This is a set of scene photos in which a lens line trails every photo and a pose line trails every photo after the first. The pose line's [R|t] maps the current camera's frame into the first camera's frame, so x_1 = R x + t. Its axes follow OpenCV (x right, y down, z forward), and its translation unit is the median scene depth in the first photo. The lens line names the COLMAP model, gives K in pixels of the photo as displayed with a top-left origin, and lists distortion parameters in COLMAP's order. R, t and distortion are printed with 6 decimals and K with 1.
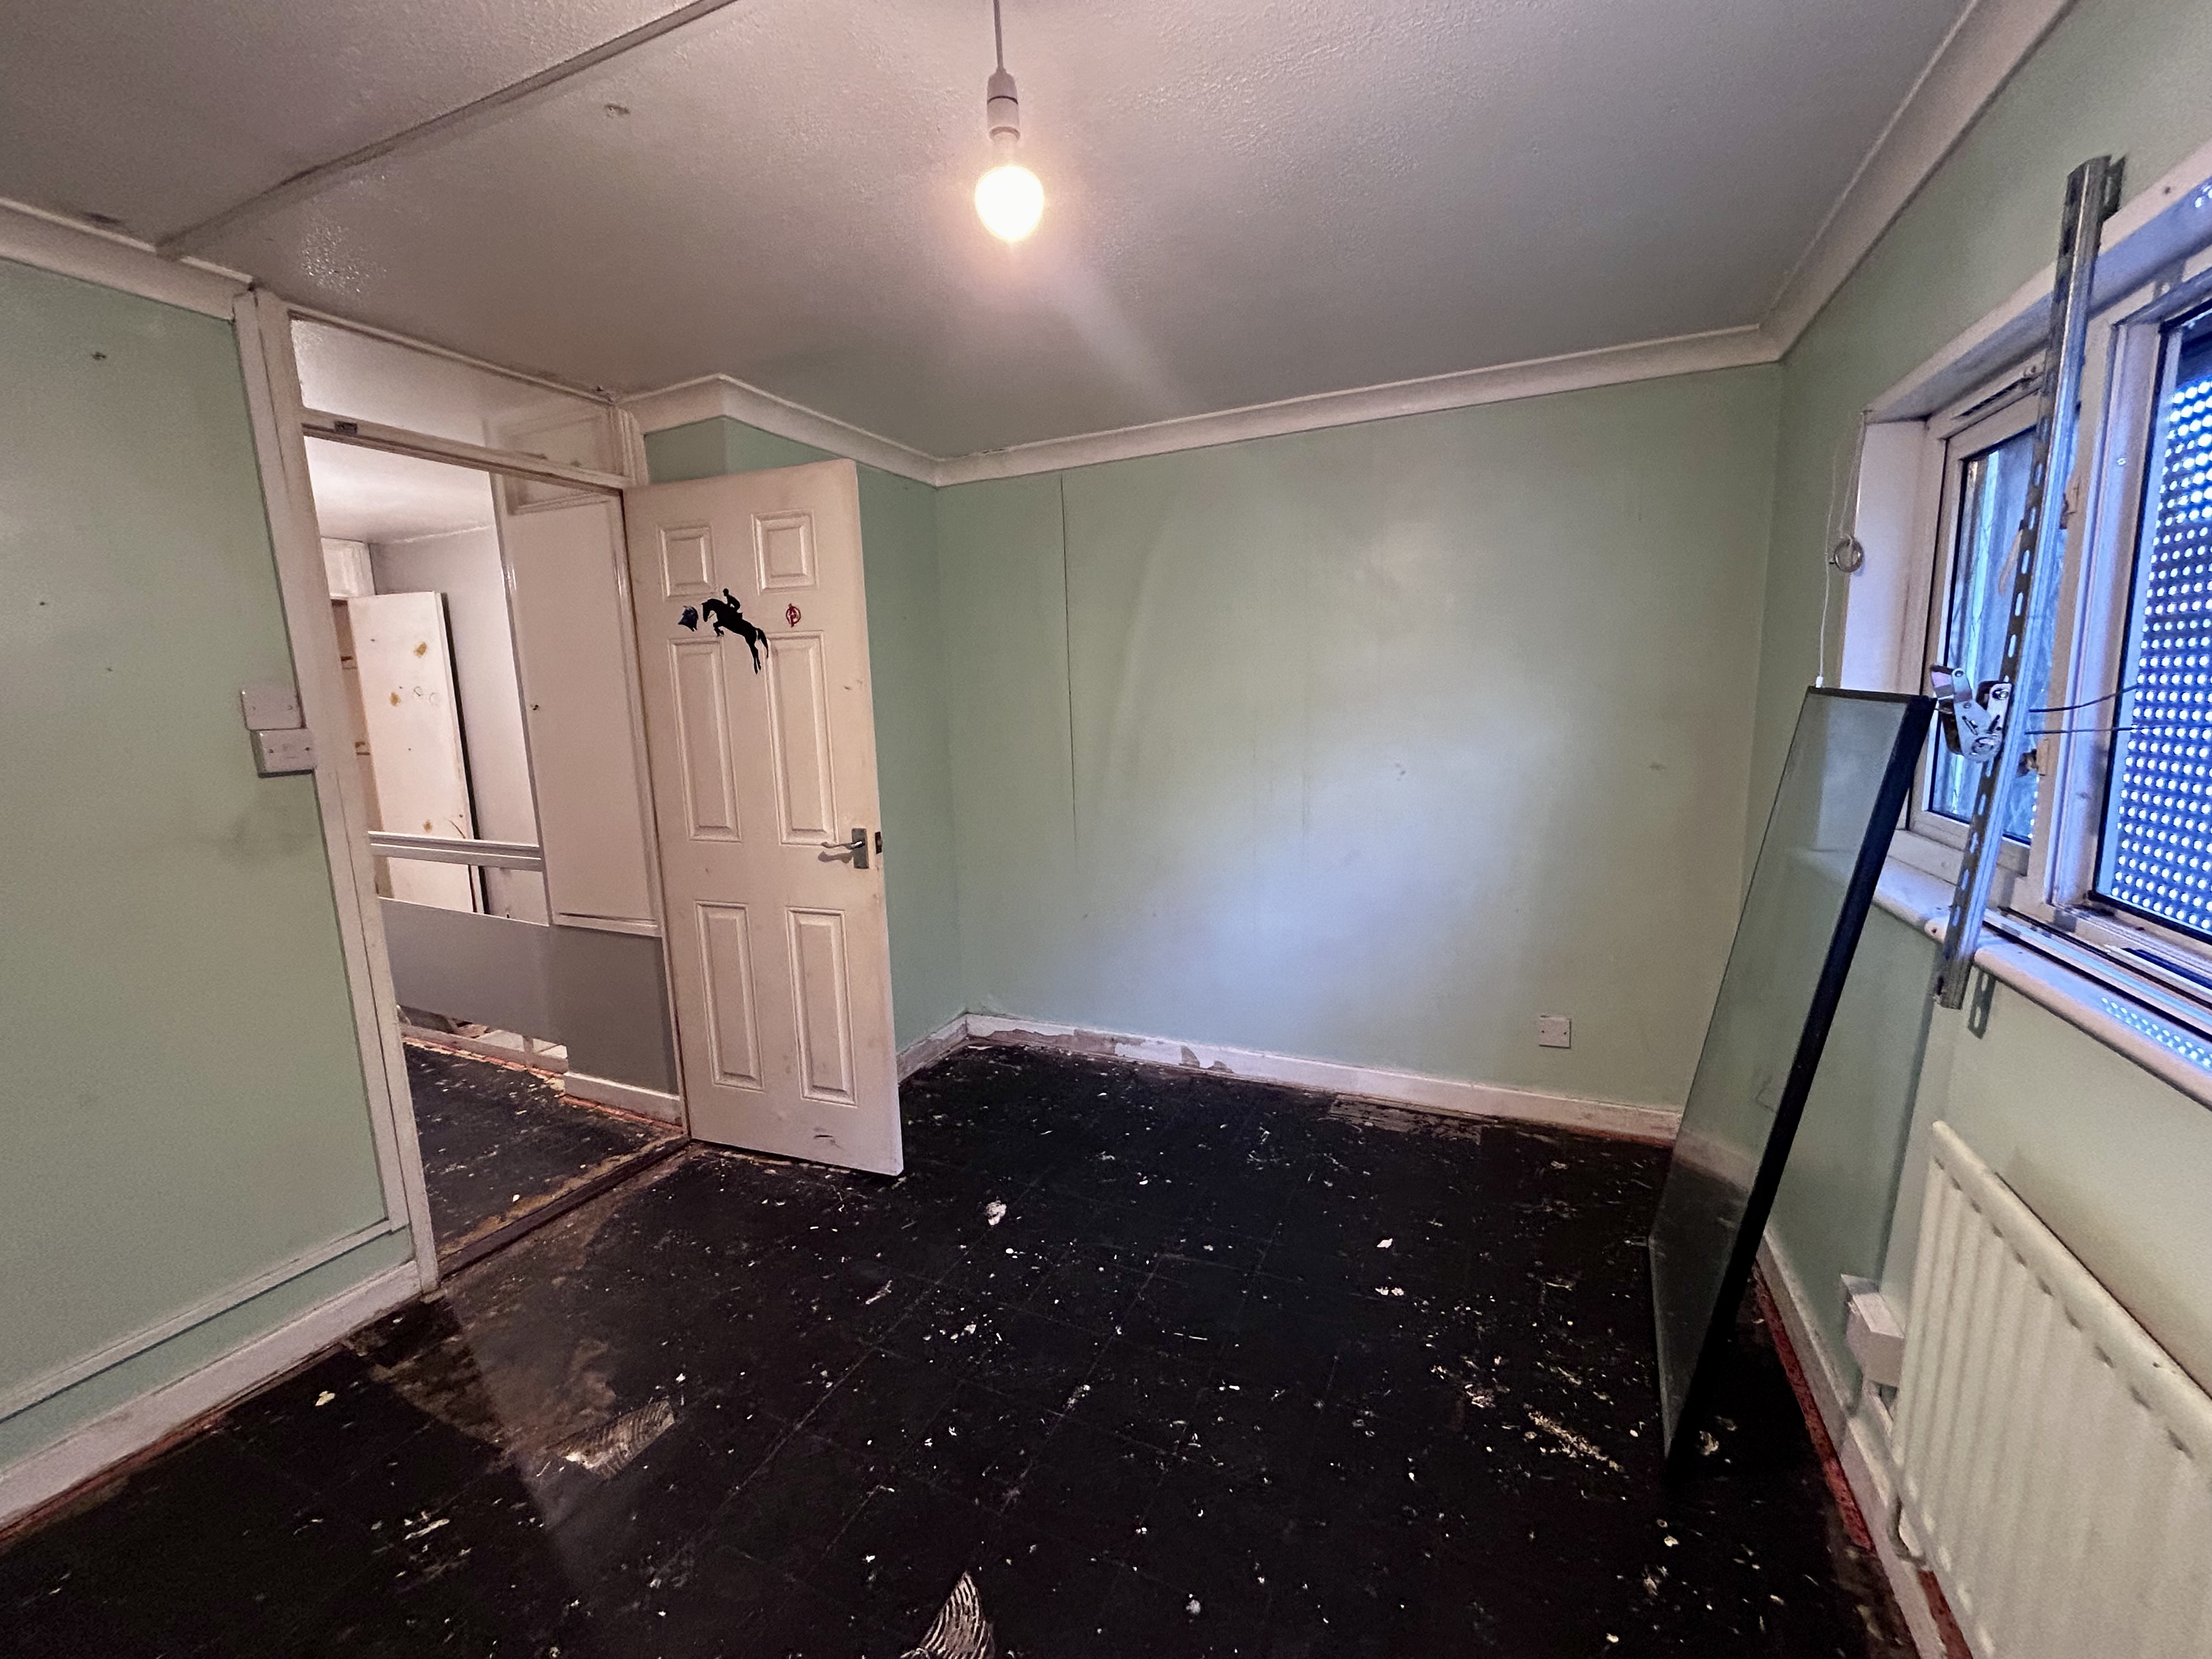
lens RADIAL K [[891.6, 0, 1106.0], [0, 891.6, 829.5], [0, 0, 1]] dist [0.000027, 0.000059]
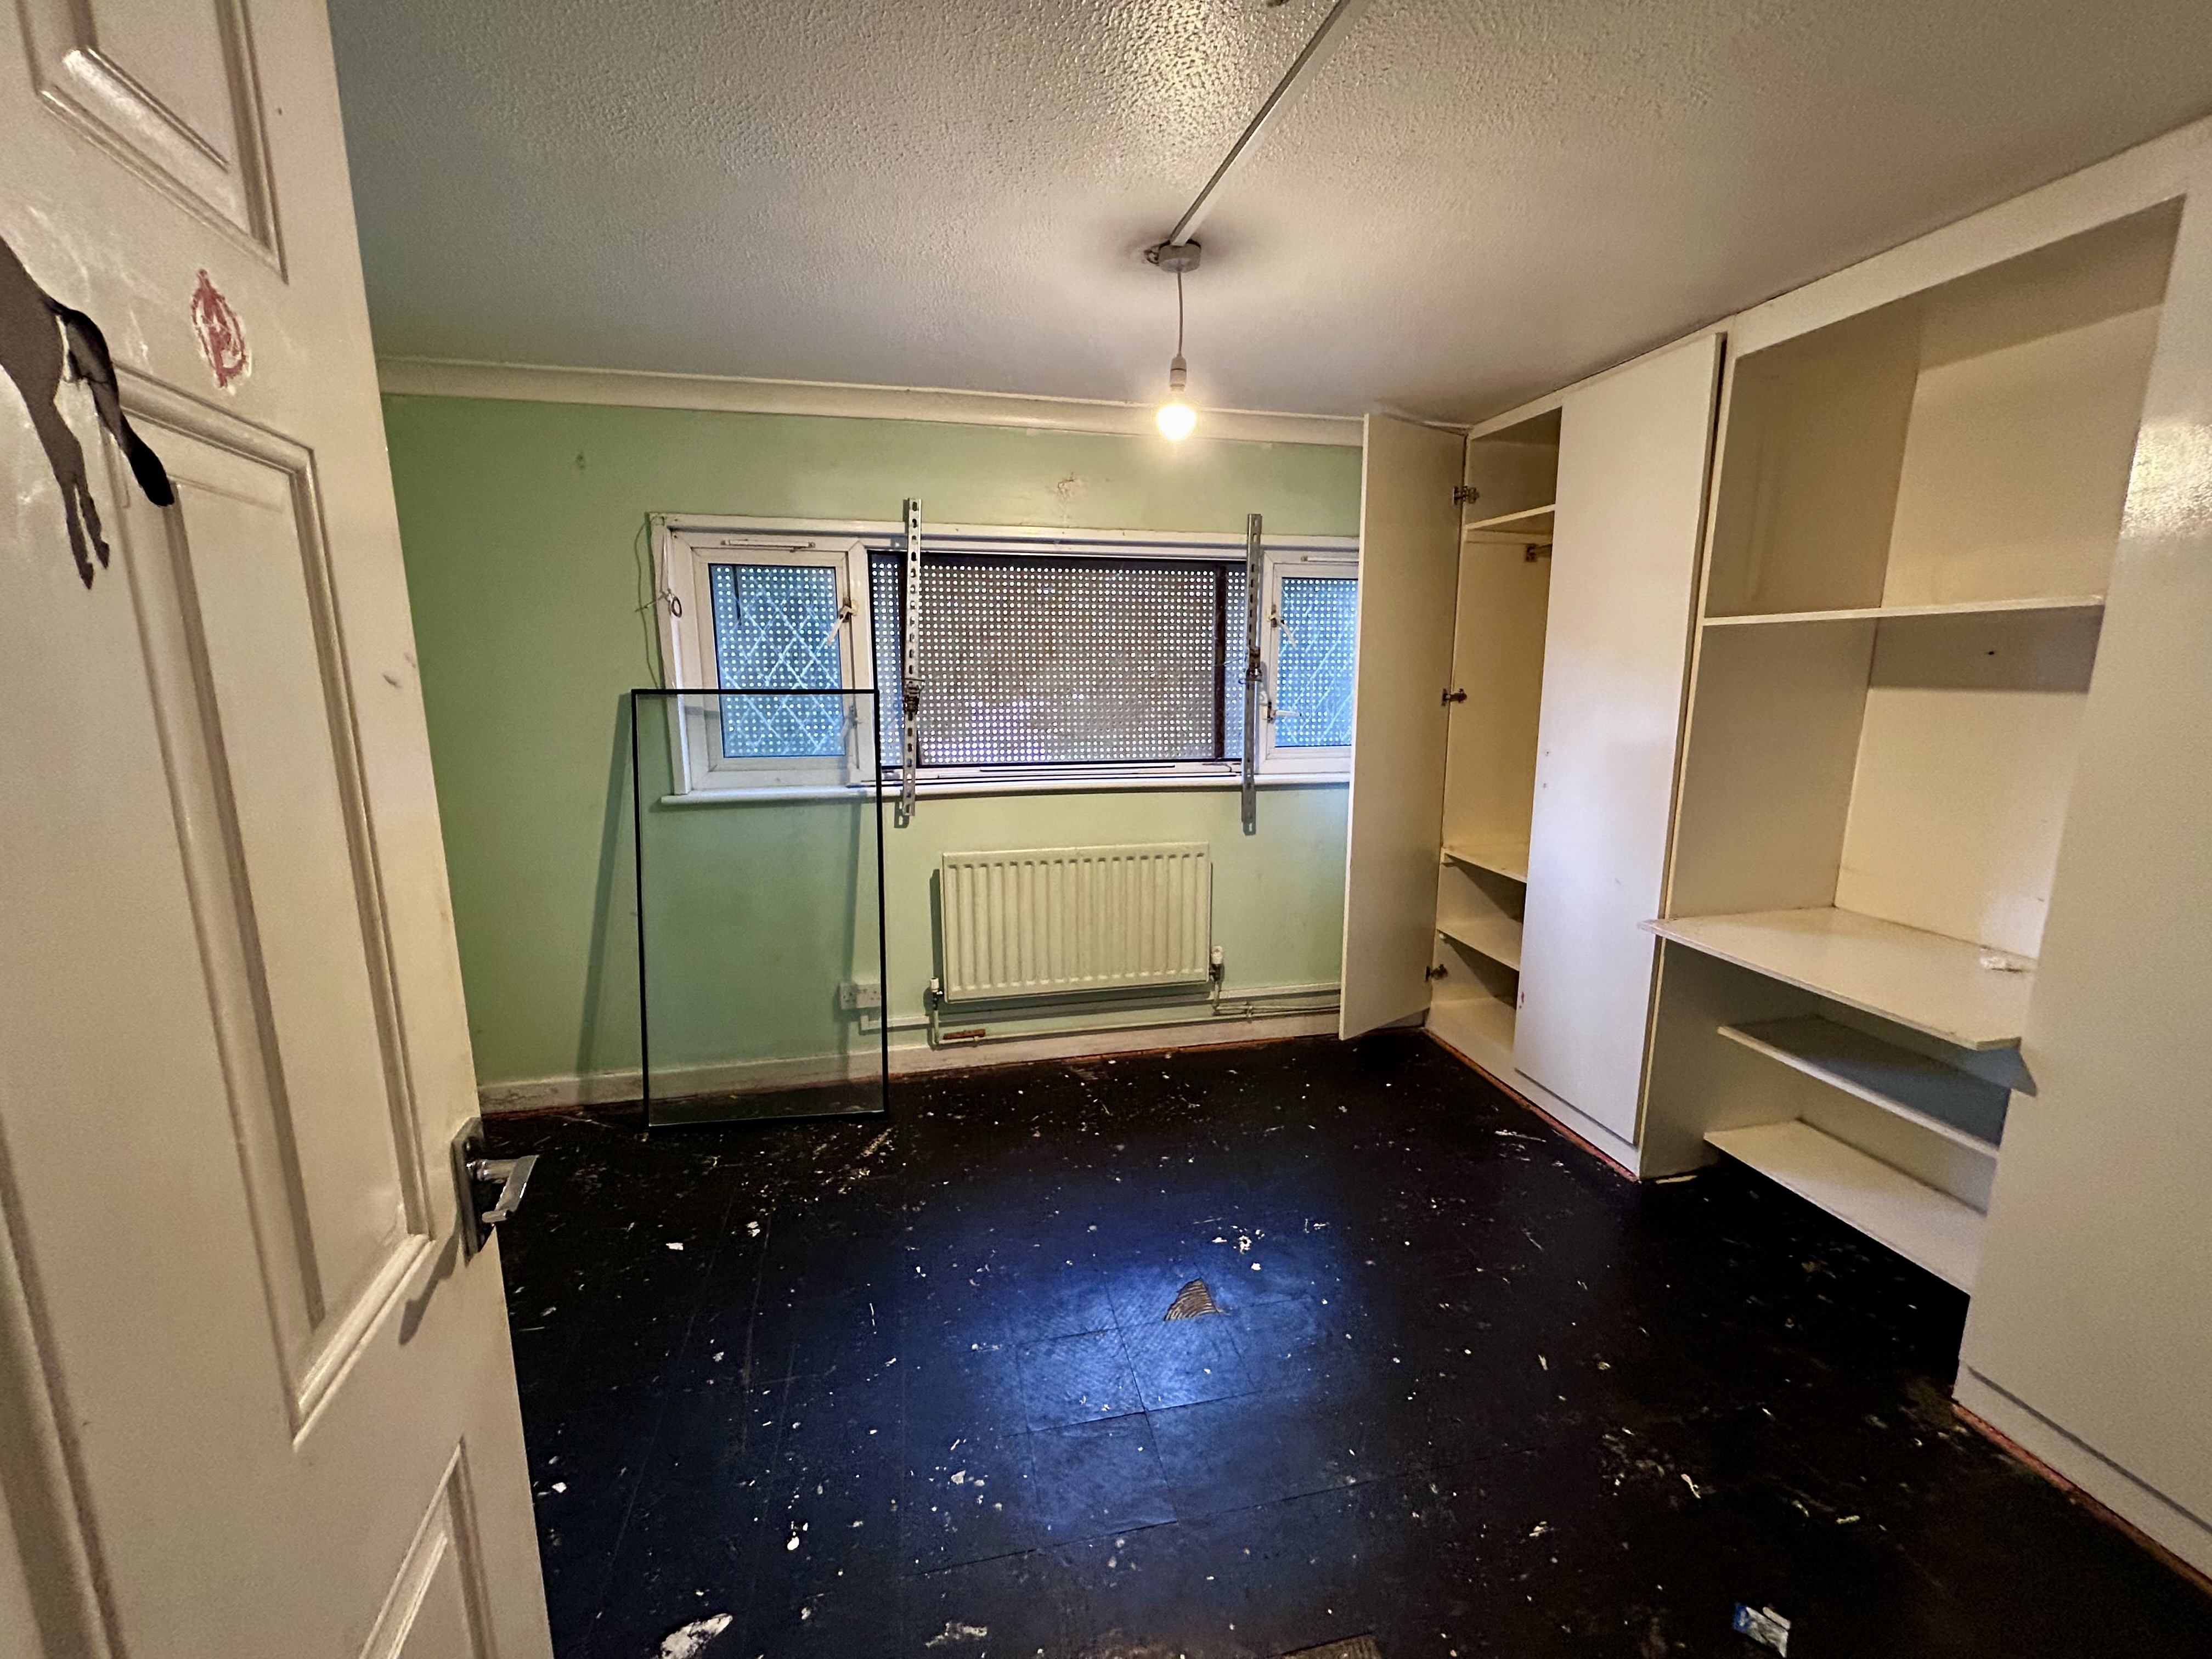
lens RADIAL K [[891.6, 0, 1106.0], [0, 891.6, 829.5], [0, 0, 1]] dist [0.000027, 0.000059]
pose [[-0.609987, -0.112930, 0.784323, -0.823205], [0.138182, 0.959468, 0.245617, -0.189792], [-0.780270, 0.258203, -0.569658, 1.237039]]
